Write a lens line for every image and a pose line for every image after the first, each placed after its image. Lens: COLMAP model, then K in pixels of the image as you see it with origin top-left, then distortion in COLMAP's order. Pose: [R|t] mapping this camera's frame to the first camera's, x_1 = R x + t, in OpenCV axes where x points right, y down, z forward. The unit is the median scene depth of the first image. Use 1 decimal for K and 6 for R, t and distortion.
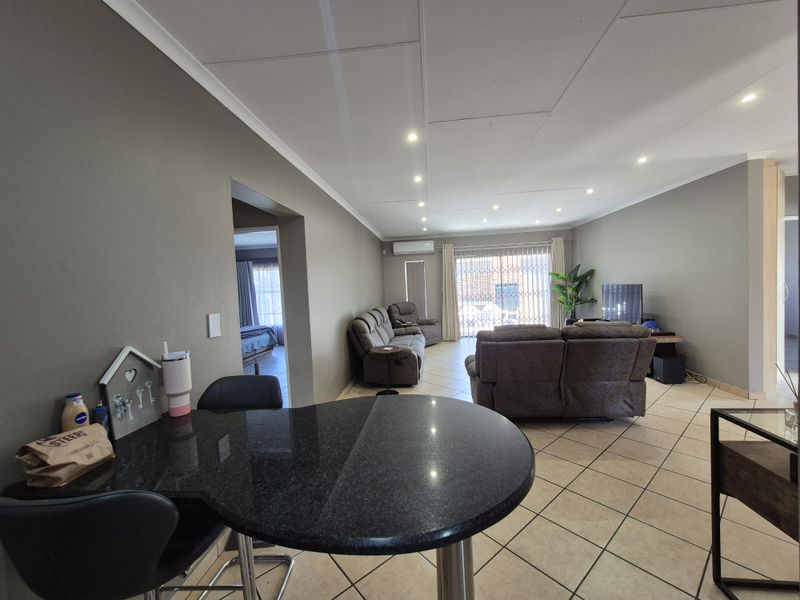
lens RADIAL K [[324.3, 0, 400.1], [0, 324.3, 299.6], [0, 0, 1]] dist [0.001484, -0.000816]
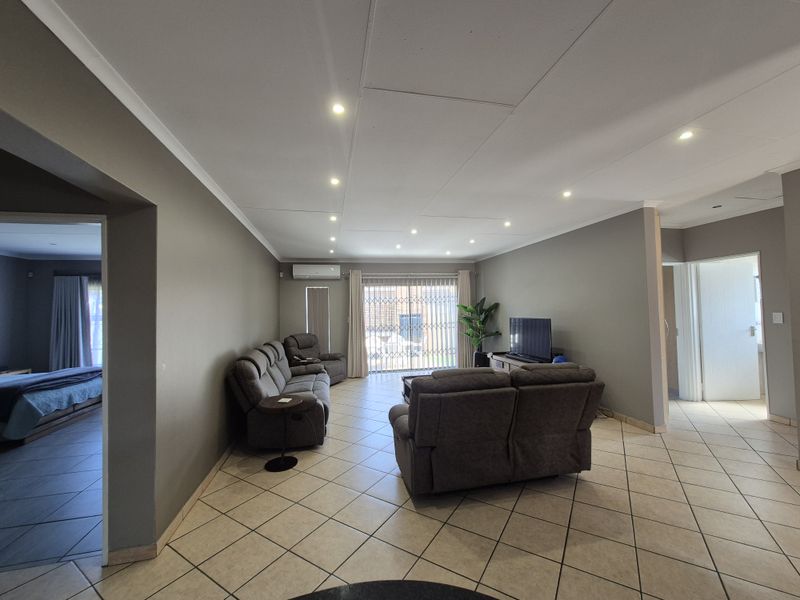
lens RADIAL K [[324.3, 0, 397.8], [0, 324.3, 300.3], [0, 0, 1]] dist [0.001484, -0.000816]
pose [[0.952944, 0.035135, 0.301104, -0.016907], [-0.009117, 0.996133, -0.087381, -0.010597], [-0.303010, 0.080524, 0.949579, 0.147386]]
